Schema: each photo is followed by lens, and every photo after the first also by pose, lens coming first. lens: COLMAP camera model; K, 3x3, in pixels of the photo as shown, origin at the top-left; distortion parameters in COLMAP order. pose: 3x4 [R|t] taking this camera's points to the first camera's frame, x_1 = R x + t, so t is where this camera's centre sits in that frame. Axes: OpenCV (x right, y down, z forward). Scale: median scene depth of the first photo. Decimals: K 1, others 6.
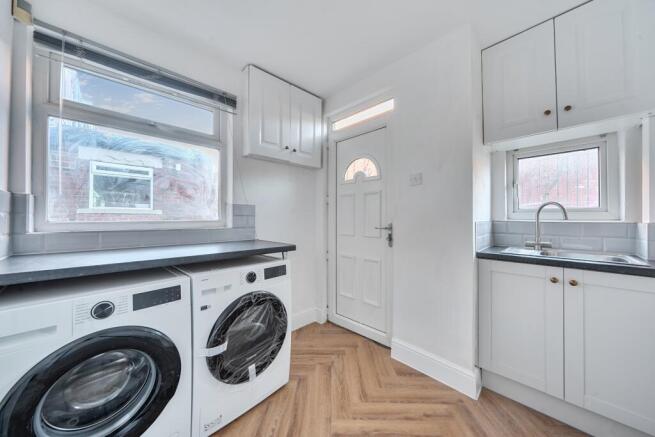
lens RADIAL K [[225.0, 0, 327.4], [0, 225.0, 216.6], [0, 0, 1]] dist [-0.000812, -0.000166]
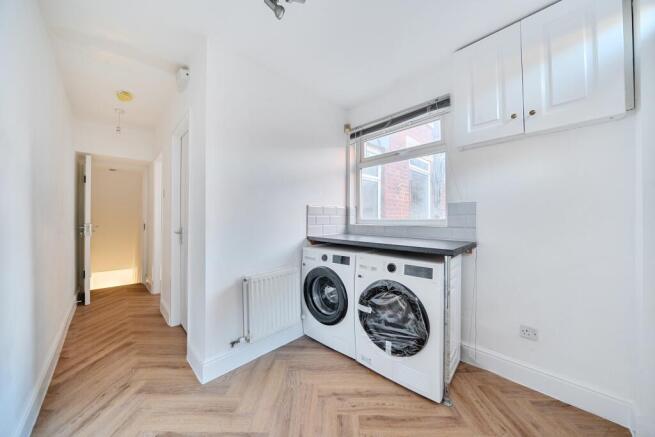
lens RADIAL K [[225.0, 0, 327.4], [0, 225.0, 216.6], [0, 0, 1]] dist [-0.000812, -0.000166]
pose [[-0.002321, -0.008023, -0.999965, 0.811729], [0.007049, 0.999943, -0.008039, 0.011740], [0.999972, -0.007067, -0.002264, 0.655320]]
